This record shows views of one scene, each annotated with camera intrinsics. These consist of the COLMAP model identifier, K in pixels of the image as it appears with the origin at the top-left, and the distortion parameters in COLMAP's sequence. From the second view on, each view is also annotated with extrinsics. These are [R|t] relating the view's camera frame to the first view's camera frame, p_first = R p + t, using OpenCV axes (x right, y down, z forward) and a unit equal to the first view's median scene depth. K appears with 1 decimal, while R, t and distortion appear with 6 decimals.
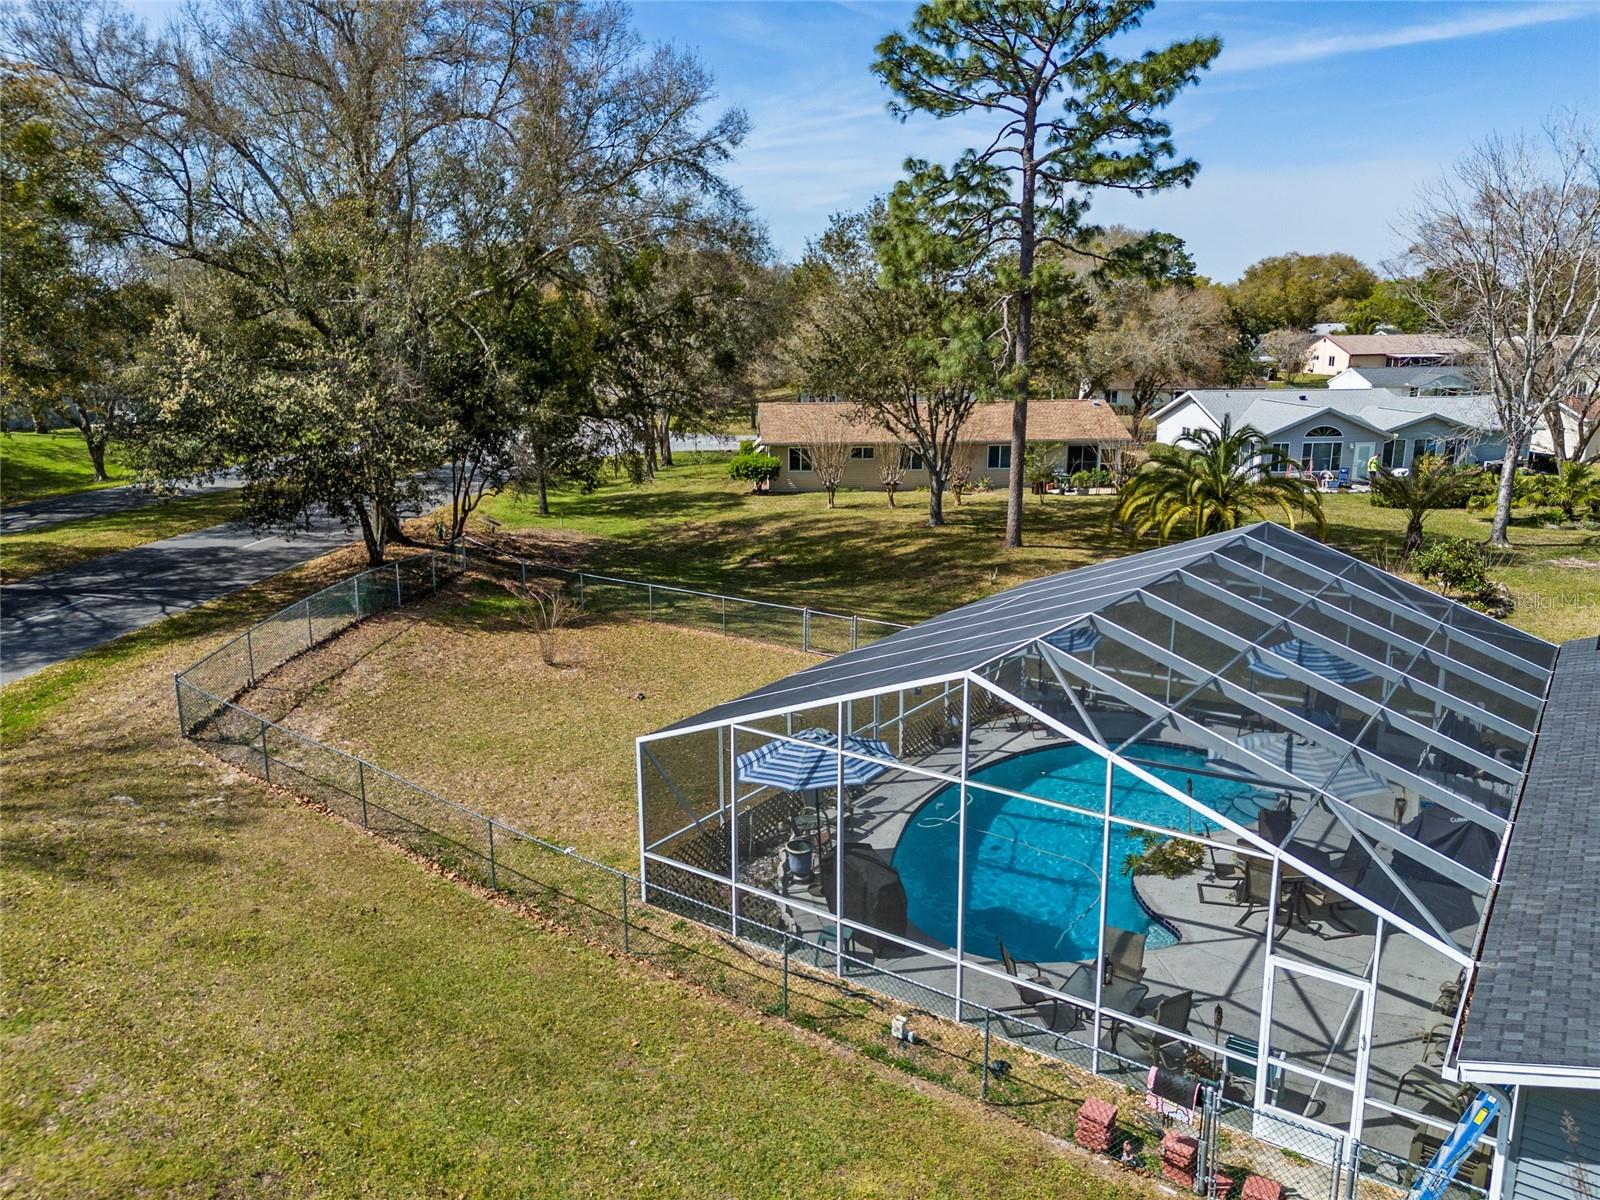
lens RADIAL K [[1186.3, 0, 805.6], [0, 1186.3, 599.7], [0, 0, 1]] dist [0.079336, -0.080284]
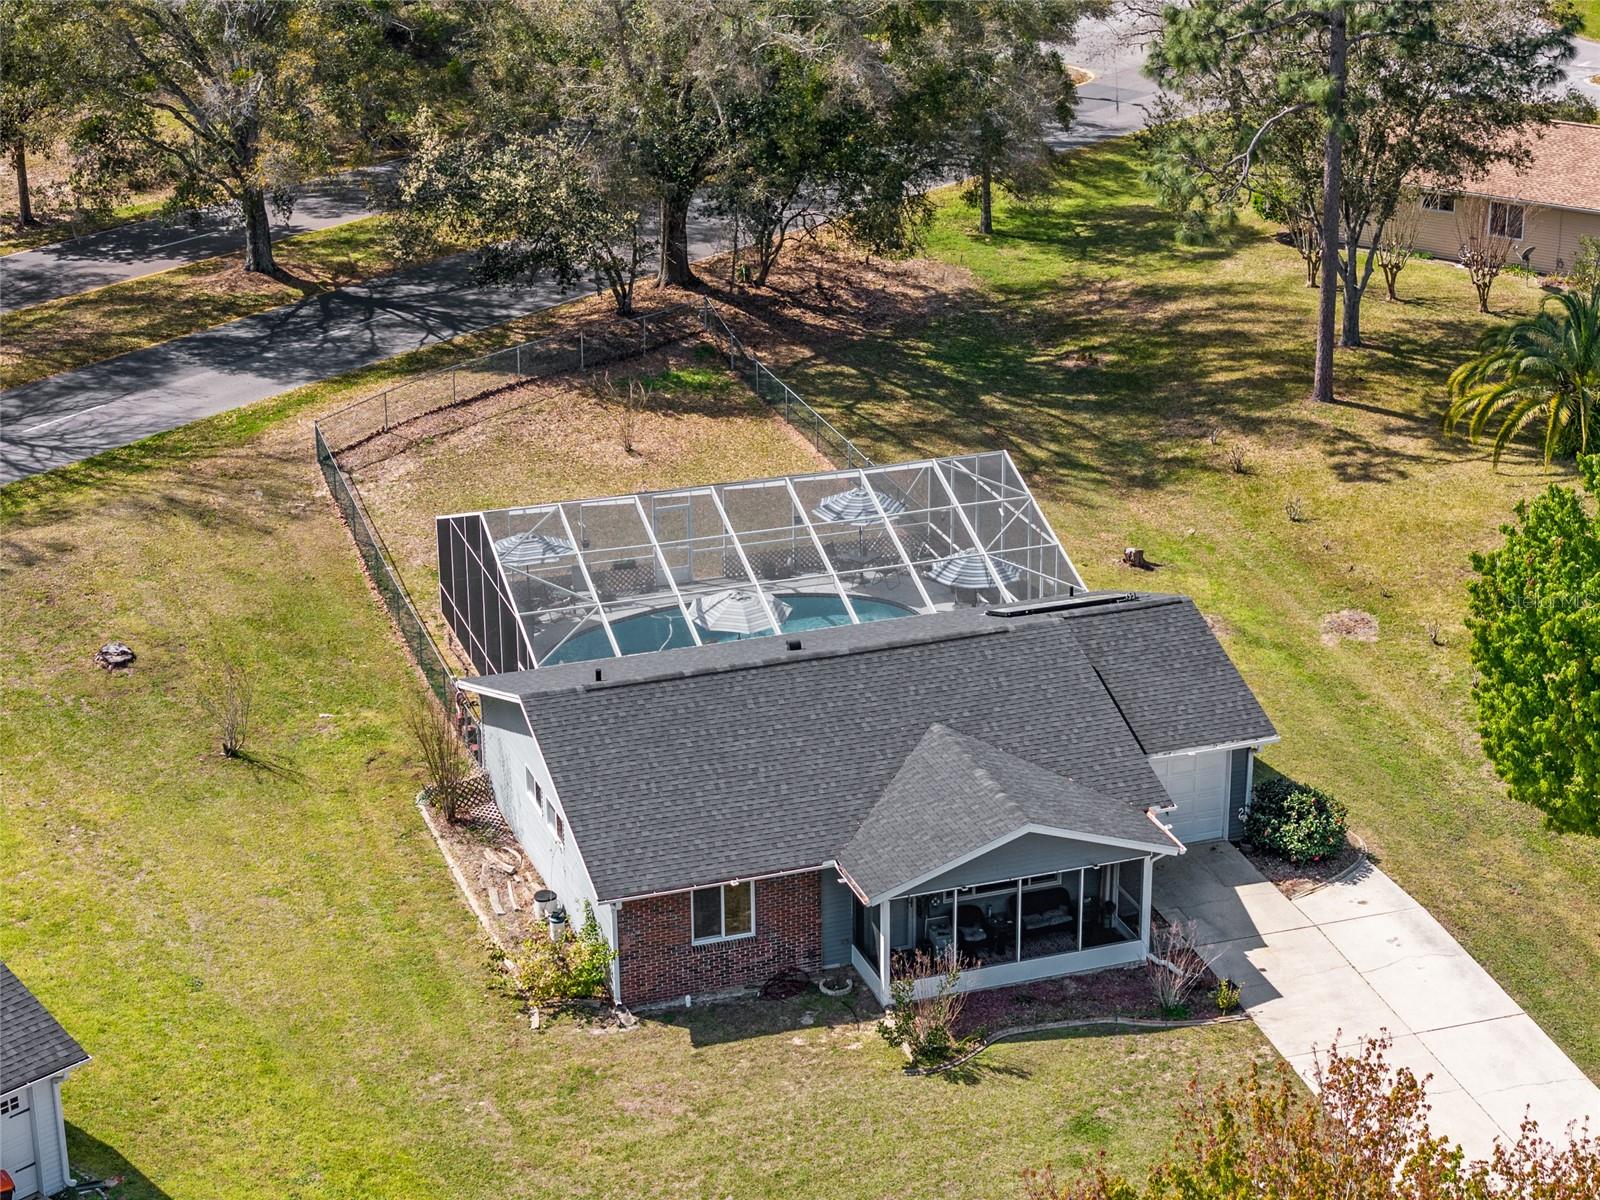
lens RADIAL K [[3236.6, 0, 801.3], [0, 3236.6, 602.0], [0, 0, 1]] dist [-0.138384, 0.000000]
pose [[0.801201, 0.213477, -0.559022, 2.295897], [-0.124857, 0.973277, 0.192723, -0.576758], [0.585225, -0.084612, 0.806444, -1.945204]]
